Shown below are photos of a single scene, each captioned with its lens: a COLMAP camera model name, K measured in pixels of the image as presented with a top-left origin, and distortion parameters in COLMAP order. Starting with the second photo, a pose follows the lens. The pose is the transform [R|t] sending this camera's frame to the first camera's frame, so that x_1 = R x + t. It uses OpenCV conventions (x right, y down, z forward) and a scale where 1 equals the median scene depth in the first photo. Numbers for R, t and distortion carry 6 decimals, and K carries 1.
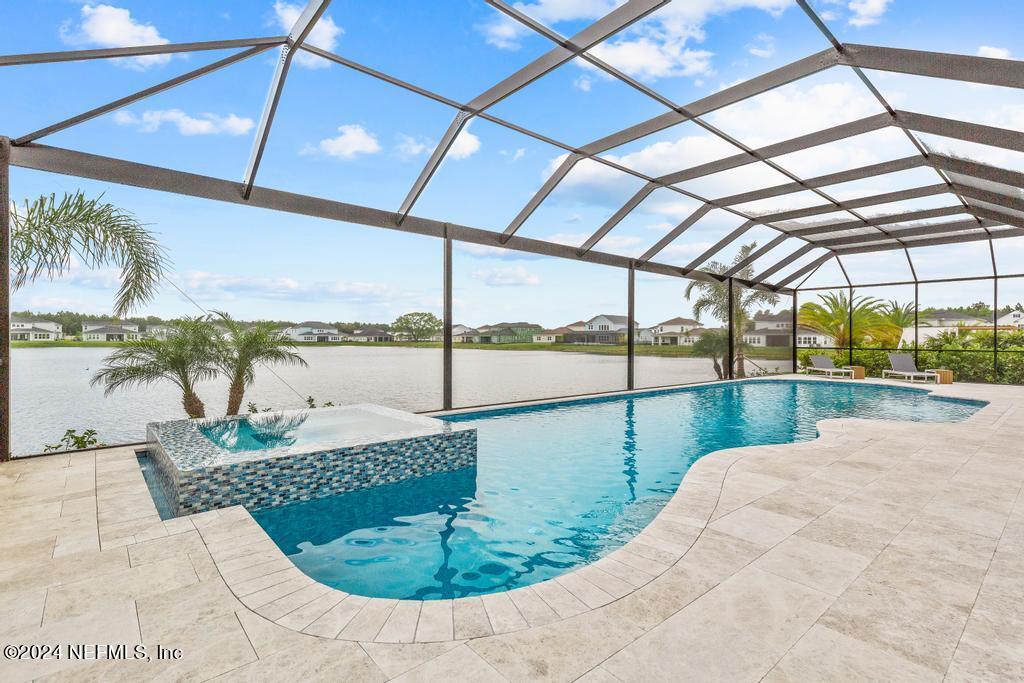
lens RADIAL K [[486.1, 0, 514.9], [0, 486.1, 322.4], [0, 0, 1]] dist [0.000980, -0.000123]
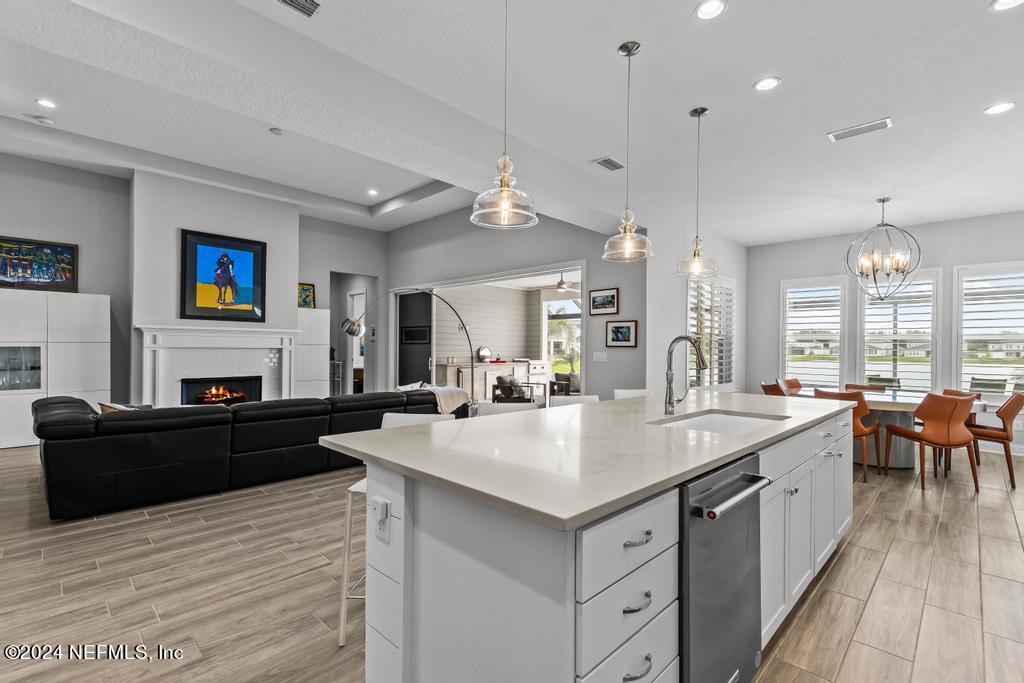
lens RADIAL K [[465.0, 0, 512.8], [0, 465.0, 348.4], [0, 0, 1]] dist [-0.000069, 0.000314]
pose [[0.084913, -0.003771, -0.996381, 0.107641], [0.023932, 0.999712, -0.001744, -0.000153], [0.996101, -0.023697, 0.084978, 0.010953]]
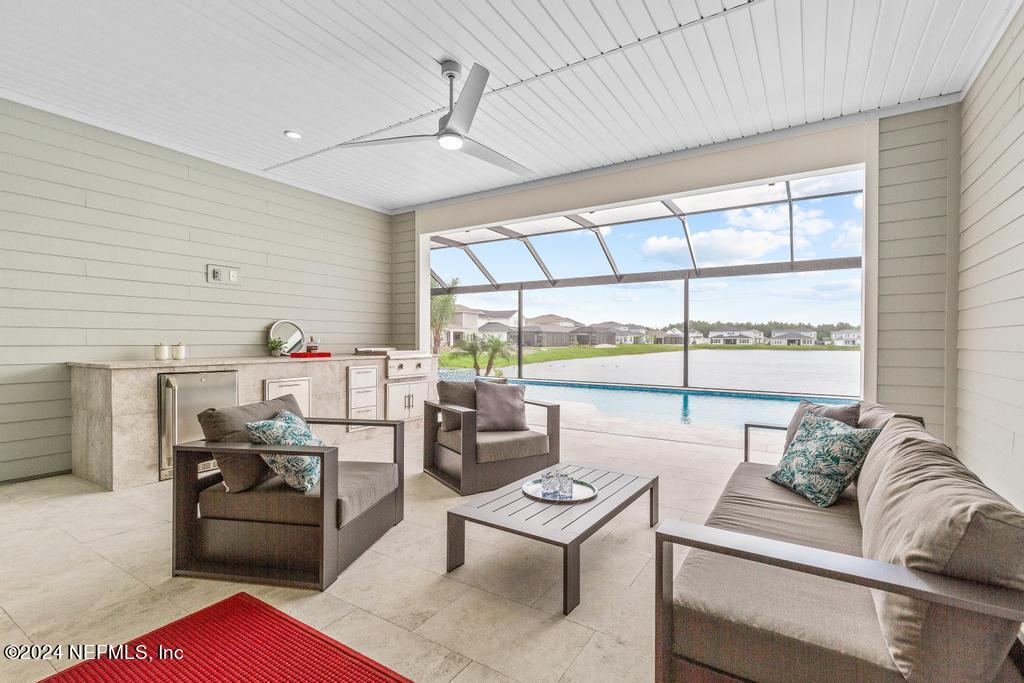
lens RADIAL K [[468.8, 0, 513.2], [0, 468.8, 345.1], [0, 0, 1]] dist [0.010152, 0.000164]
pose [[0.293236, 0.005854, -0.956022, 0.071715], [0.029782, 0.999440, 0.015255, 0.000958], [0.955576, -0.032945, 0.292898, 0.018221]]
